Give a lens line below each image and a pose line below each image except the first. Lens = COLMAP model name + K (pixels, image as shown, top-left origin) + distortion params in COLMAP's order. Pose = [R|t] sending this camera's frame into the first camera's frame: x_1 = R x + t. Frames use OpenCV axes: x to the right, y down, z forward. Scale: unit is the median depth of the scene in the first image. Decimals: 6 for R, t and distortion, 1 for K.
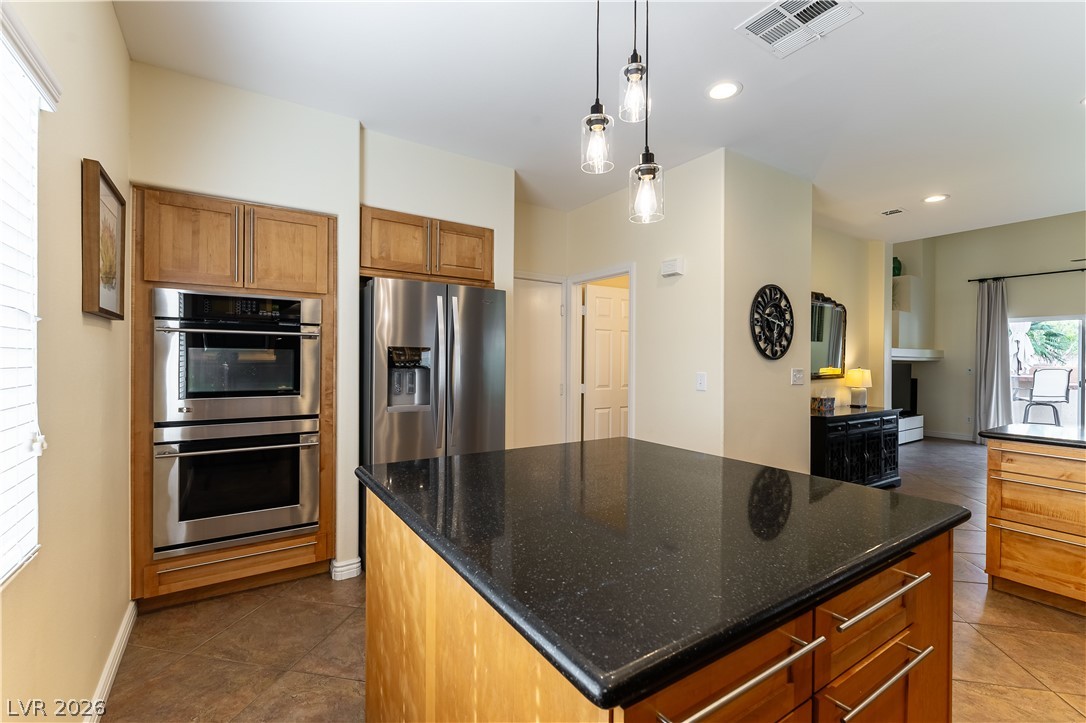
lens RADIAL K [[468.2, 0, 550.1], [0, 468.2, 363.0], [0, 0, 1]] dist [0.002318, -0.001249]
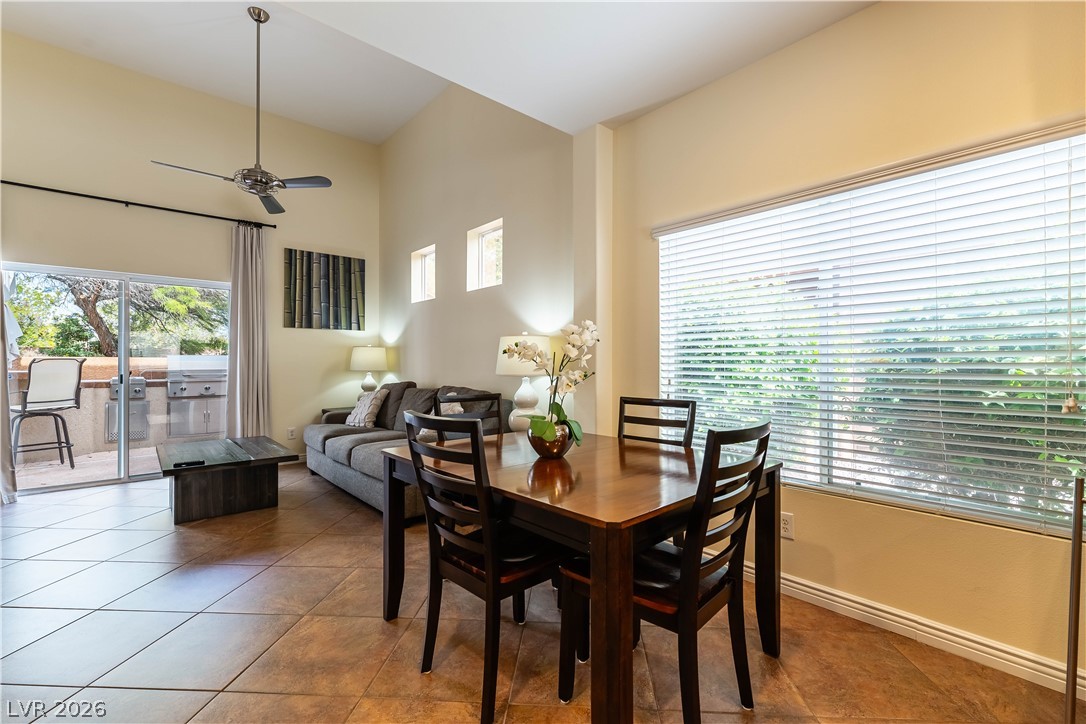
lens RADIAL K [[468.2, 0, 551.8], [0, 468.2, 363.0], [0, 0, 1]] dist [0.002318, -0.001249]
pose [[-0.148795, -0.007642, 0.988839, 0.522916], [0.006249, 0.999943, 0.008668, 0.027753], [-0.988848, 0.007469, -0.148739, 0.669495]]
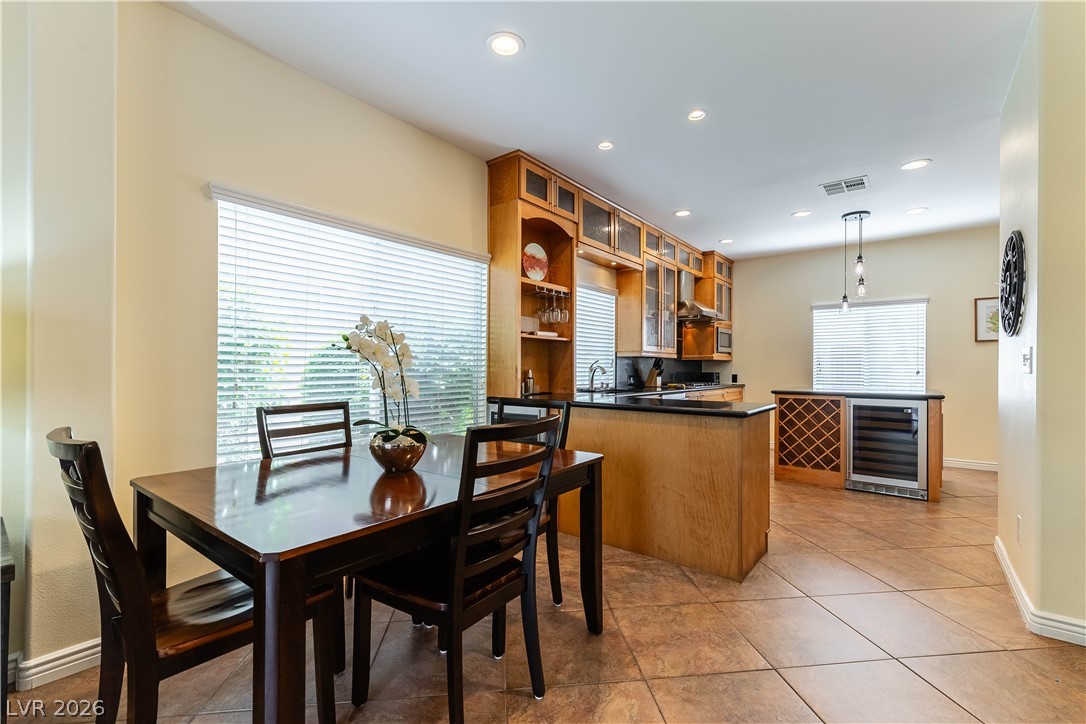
lens RADIAL K [[468.2, 0, 546.1], [0, 468.2, 366.1], [0, 0, 1]] dist [0.002318, -0.001249]
pose [[-0.947721, -0.011296, -0.318899, 0.912114], [-0.012707, 0.999917, 0.002346, 0.030604], [0.318846, 0.006275, -0.947786, 0.968545]]
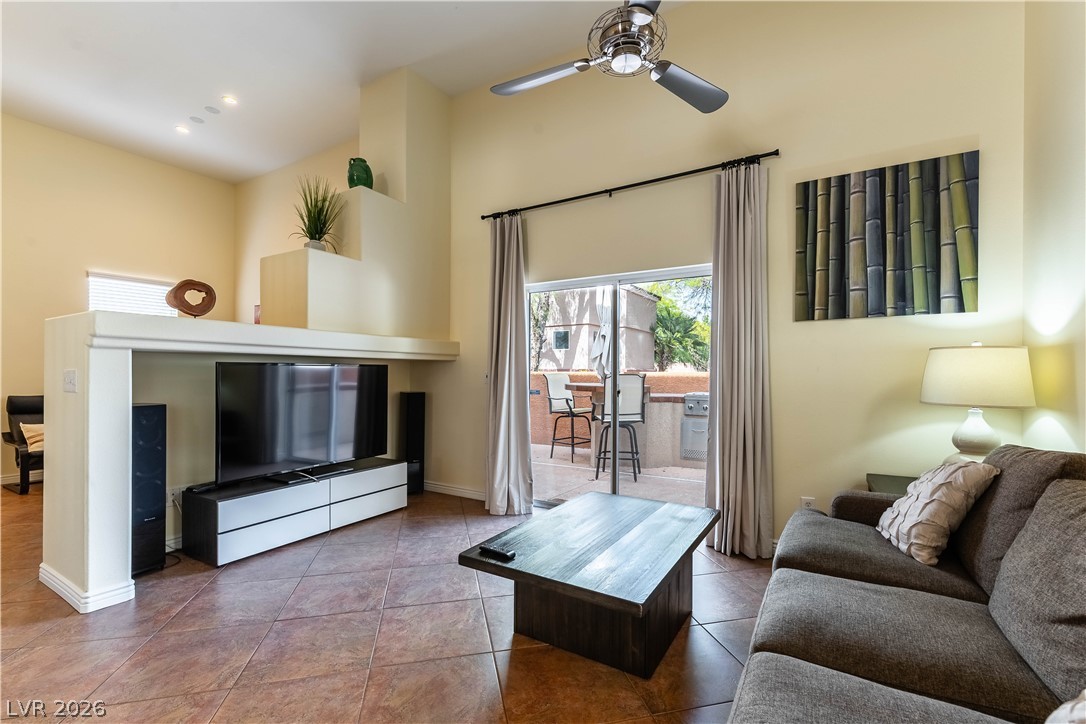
lens RADIAL K [[468.2, 0, 547.7], [0, 468.2, 372.6], [0, 0, 1]] dist [0.002318, -0.001249]
pose [[0.904180, -0.002583, 0.427144, 1.088753], [0.005251, 0.999973, -0.005067, 0.021488], [-0.427120, 0.006825, 0.904169, 0.692919]]
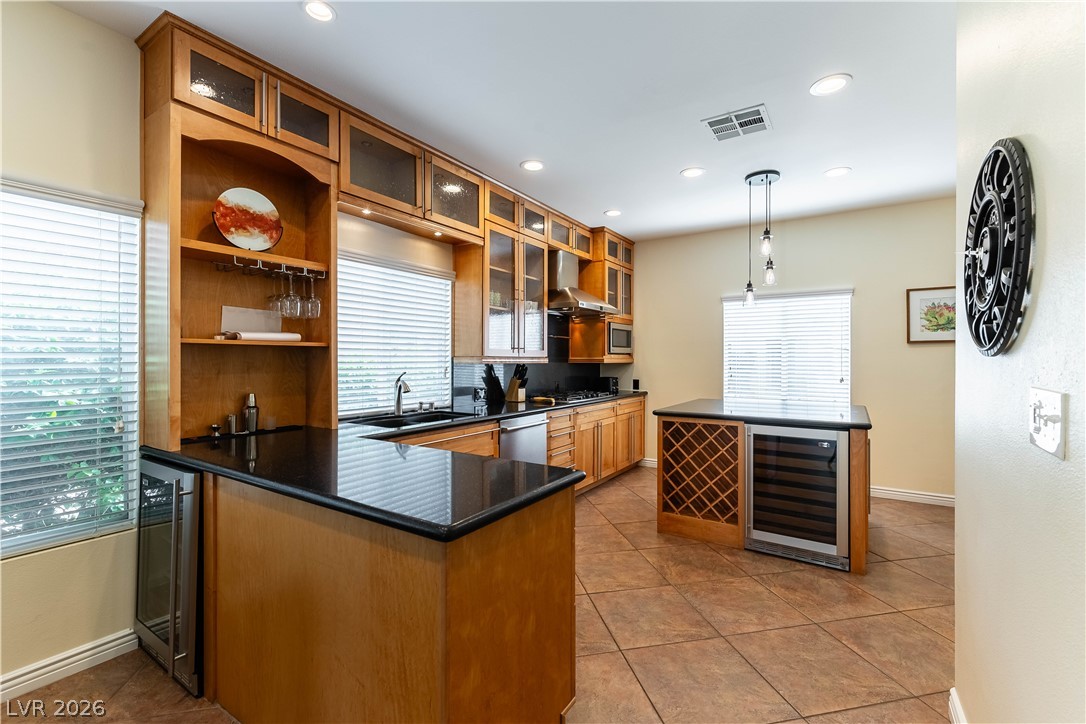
lens RADIAL K [[468.2, 0, 545.6], [0, 468.2, 357.7], [0, 0, 1]] dist [0.002318, -0.001249]
pose [[-0.913807, -0.008164, -0.406067, 0.610129], [-0.010101, 0.999946, 0.002626, -0.002454], [0.406023, 0.006501, -0.913840, 0.789302]]
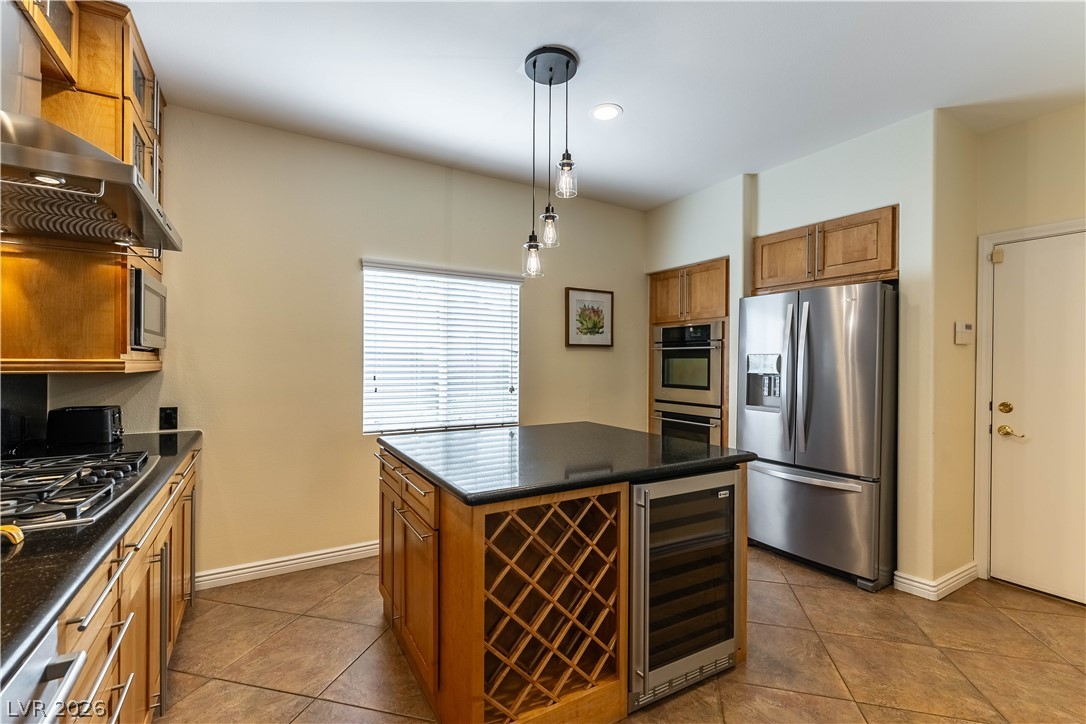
lens RADIAL K [[468.2, 0, 541.1], [0, 468.2, 366.4], [0, 0, 1]] dist [0.002318, -0.001249]
pose [[-0.034570, 0.002617, -0.999399, 0.452669], [-0.013400, 0.999905, 0.003081, -0.001030], [0.999312, 0.013498, -0.034531, 0.270717]]
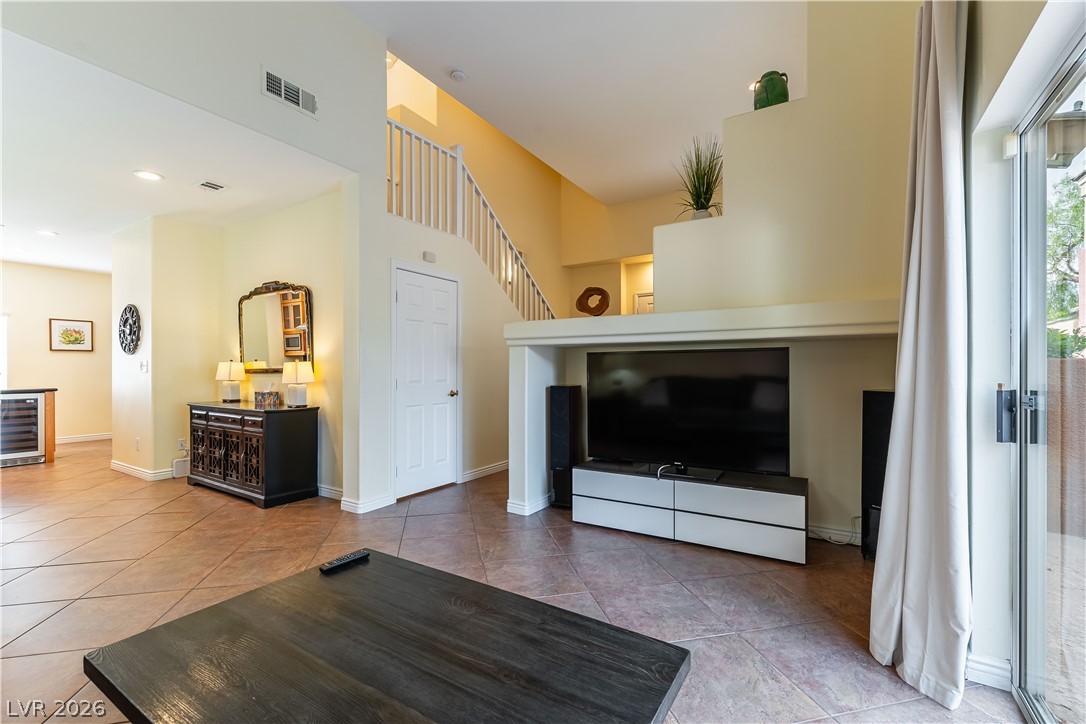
lens RADIAL K [[468.2, 0, 541.9], [0, 468.2, 369.6], [0, 0, 1]] dist [0.002318, -0.001249]
pose [[0.414563, -0.003968, -0.910012, 1.576921], [0.000055, 0.999991, -0.004336, 0.031107], [0.910020, 0.001747, 0.414560, 1.048501]]
